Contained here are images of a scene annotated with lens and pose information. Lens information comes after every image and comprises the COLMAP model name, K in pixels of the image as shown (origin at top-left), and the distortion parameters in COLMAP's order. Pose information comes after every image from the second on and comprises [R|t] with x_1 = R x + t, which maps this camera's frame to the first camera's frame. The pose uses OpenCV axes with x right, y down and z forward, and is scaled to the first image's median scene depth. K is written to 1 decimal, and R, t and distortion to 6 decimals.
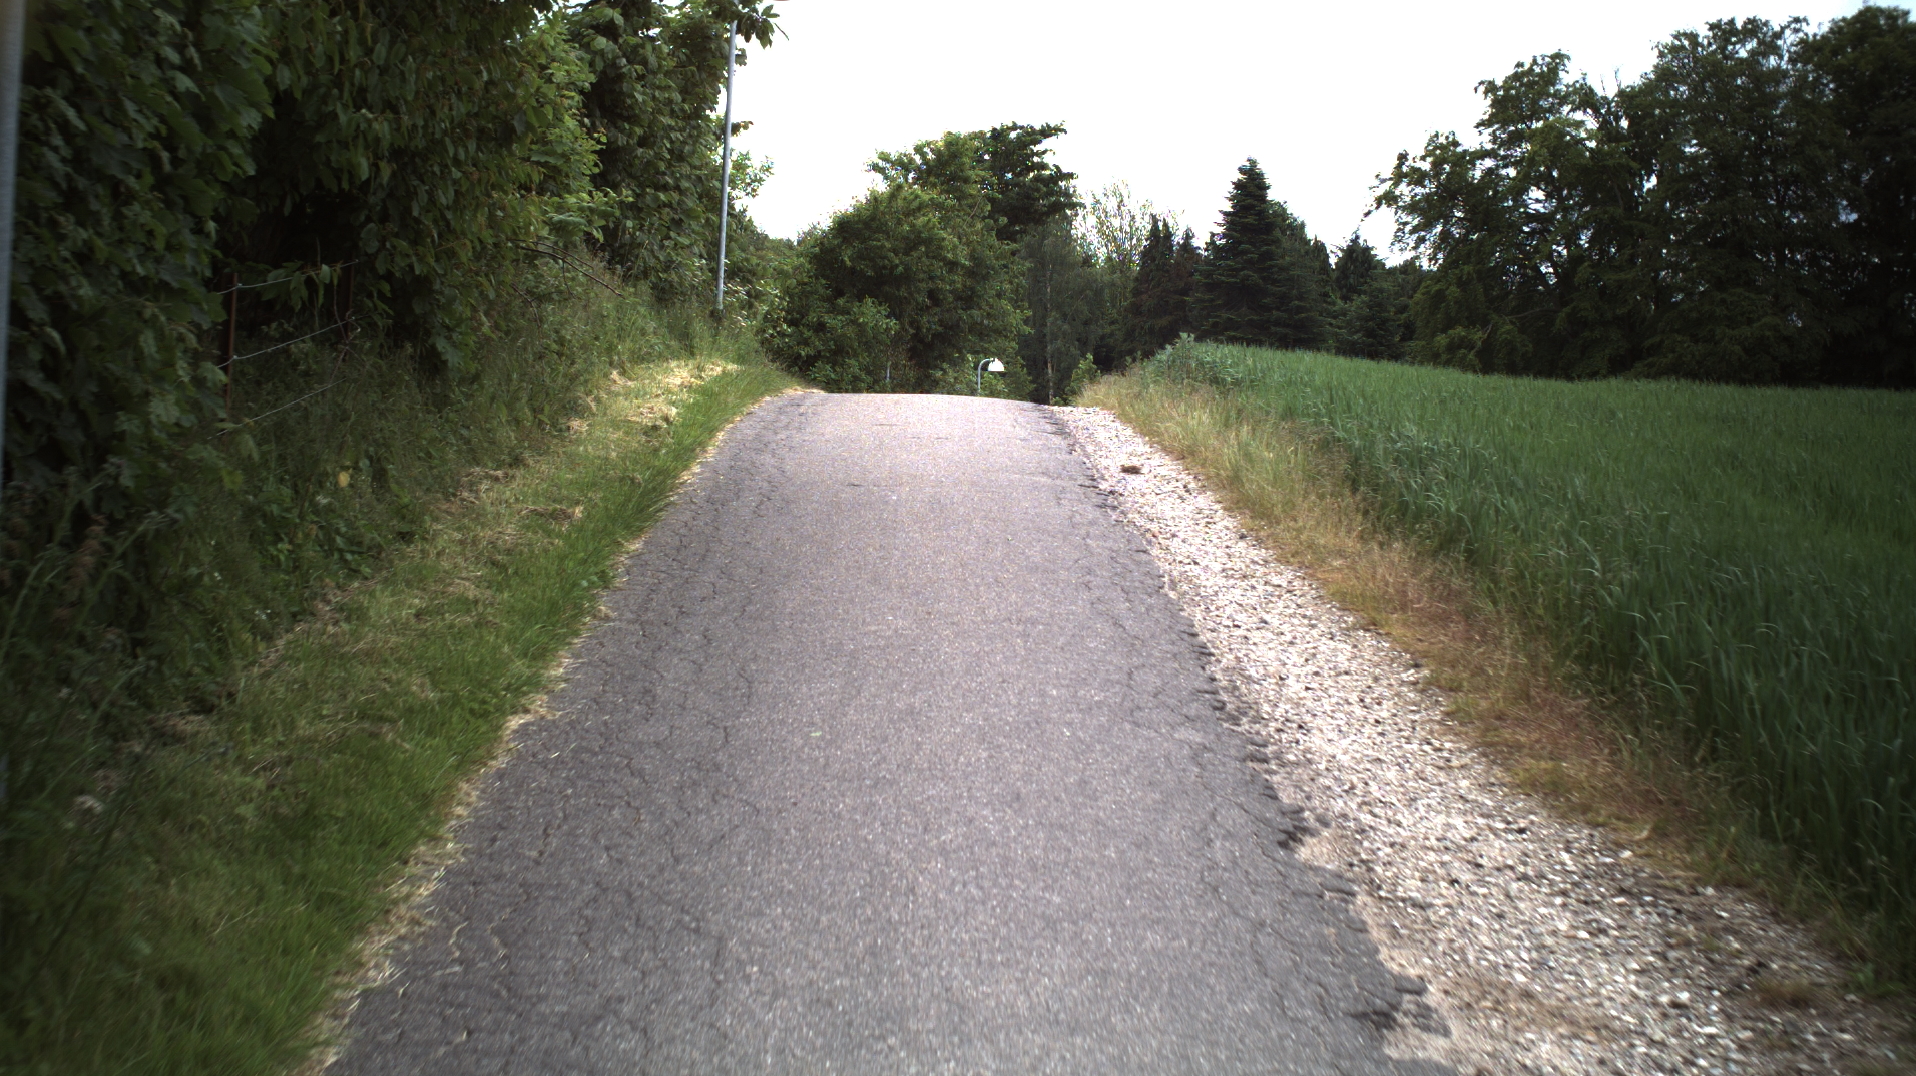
lens RADIAL K [[10480.3, 0, 955.8], [0, 10480.3, 537.4], [0, 0, 1]] dist [-2.634313, 0.000000]
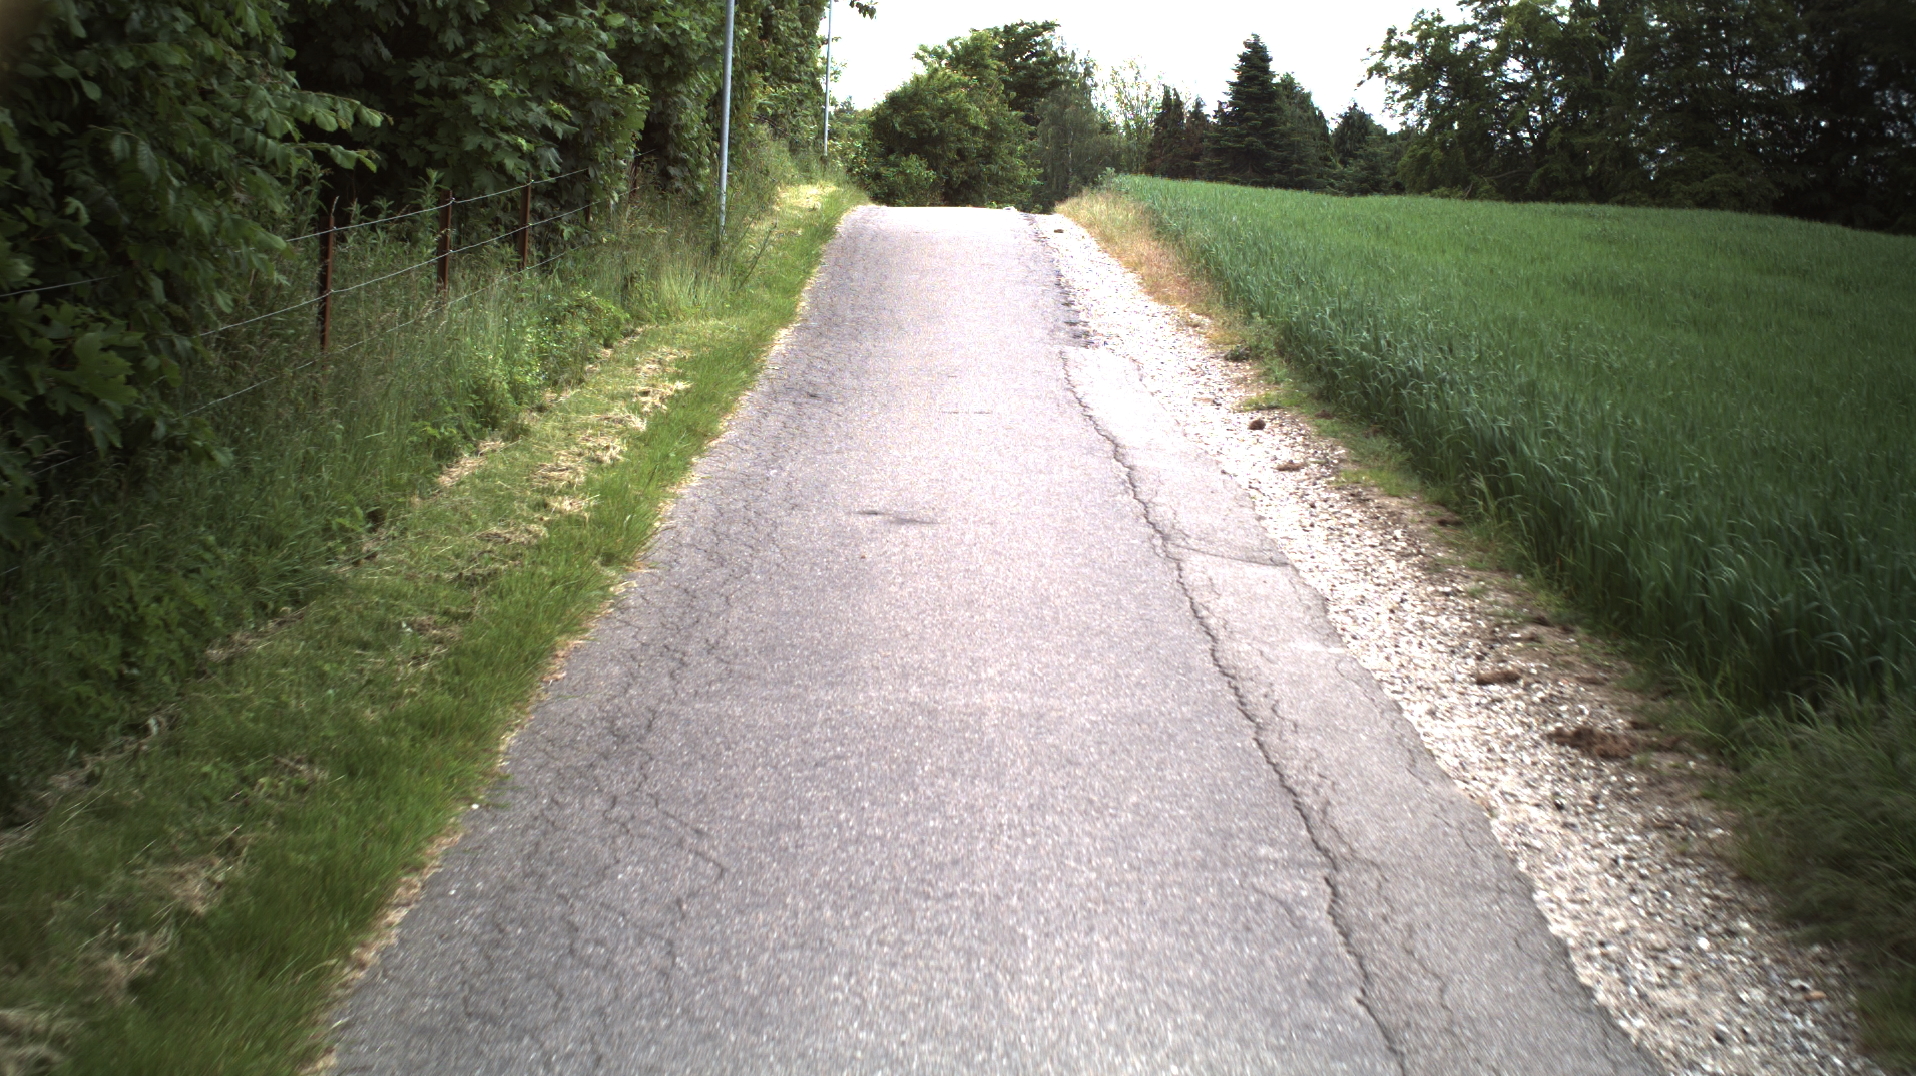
lens RADIAL K [[10514.1, 0, 958.2], [0, 10514.1, 542.7], [0, 0, 1]] dist [-1.863967, 0.000000]
pose [[0.999981, -0.005275, -0.003064, 0.001359], [0.005314, 0.999902, 0.012924, 0.009345], [0.002995, -0.012940, 0.999912, -0.338083]]
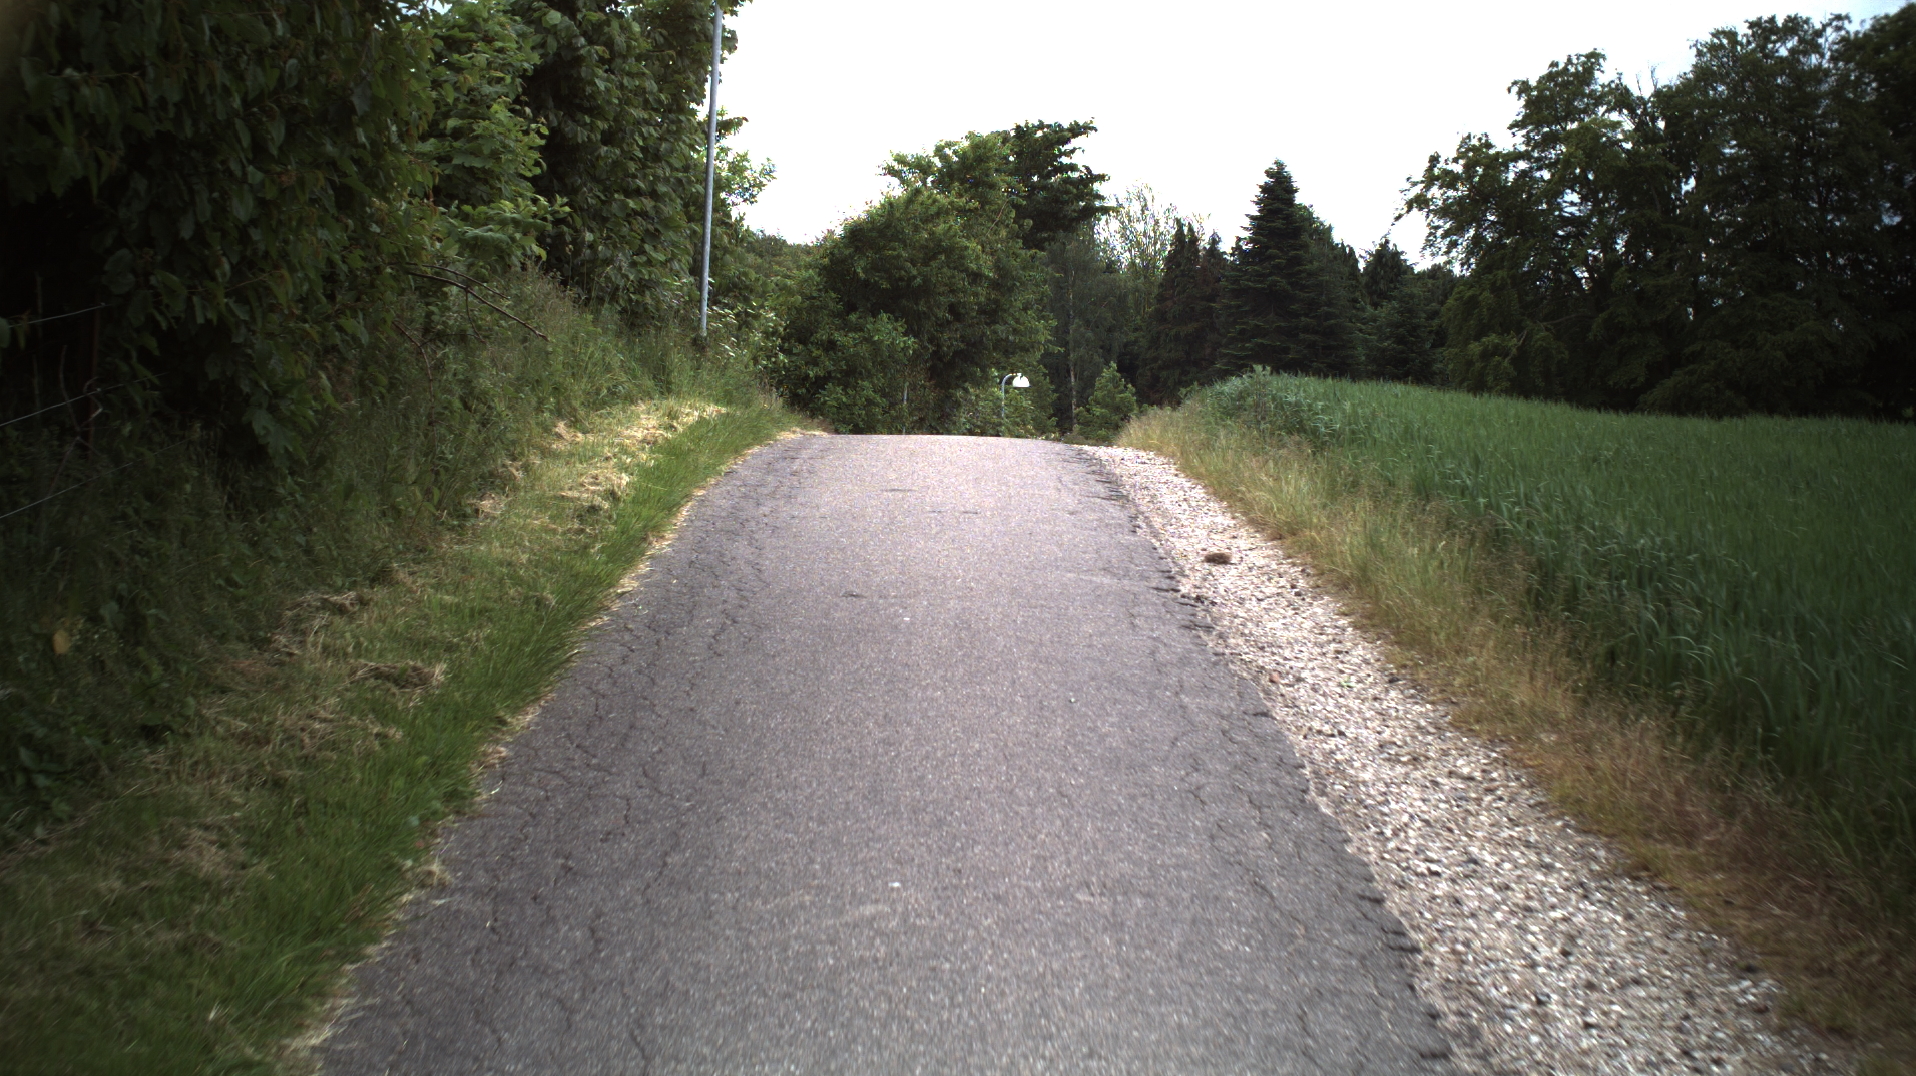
lens RADIAL K [[10480.3, 0, 968.2], [0, 10480.3, 537.9], [0, 0, 1]] dist [-2.634313, 0.000000]
pose [[0.999995, -0.003035, -0.000766, -0.000321], [0.003034, 0.999995, -0.000372, -0.002809], [0.000767, 0.000370, 1.000000, 0.084197]]
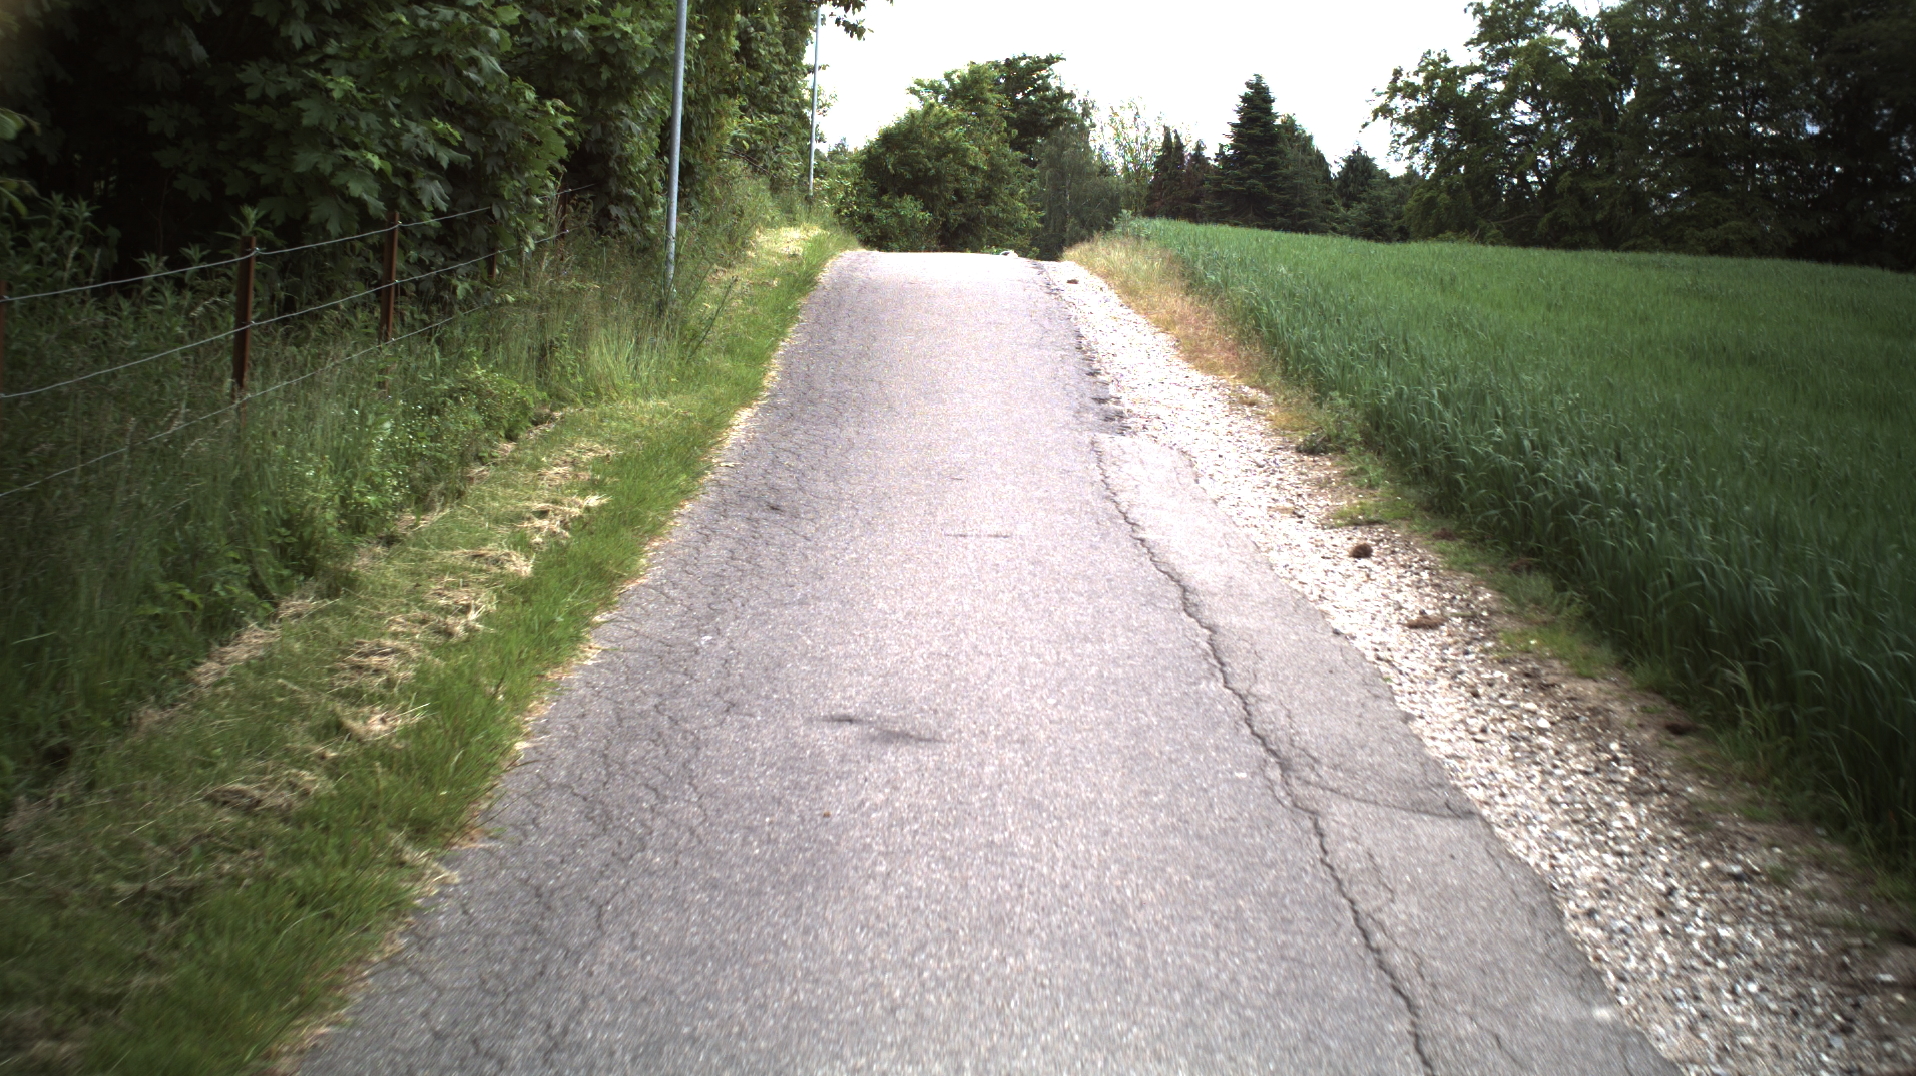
lens RADIAL K [[10499.8, 0, 956.3], [0, 10499.8, 519.3], [0, 0, 1]] dist [-2.049445, 0.000000]
pose [[0.999997, -0.000147, -0.002529, 0.000743], [0.000164, 0.999978, 0.006699, 0.007441], [0.002528, -0.006699, 0.999974, -0.252829]]
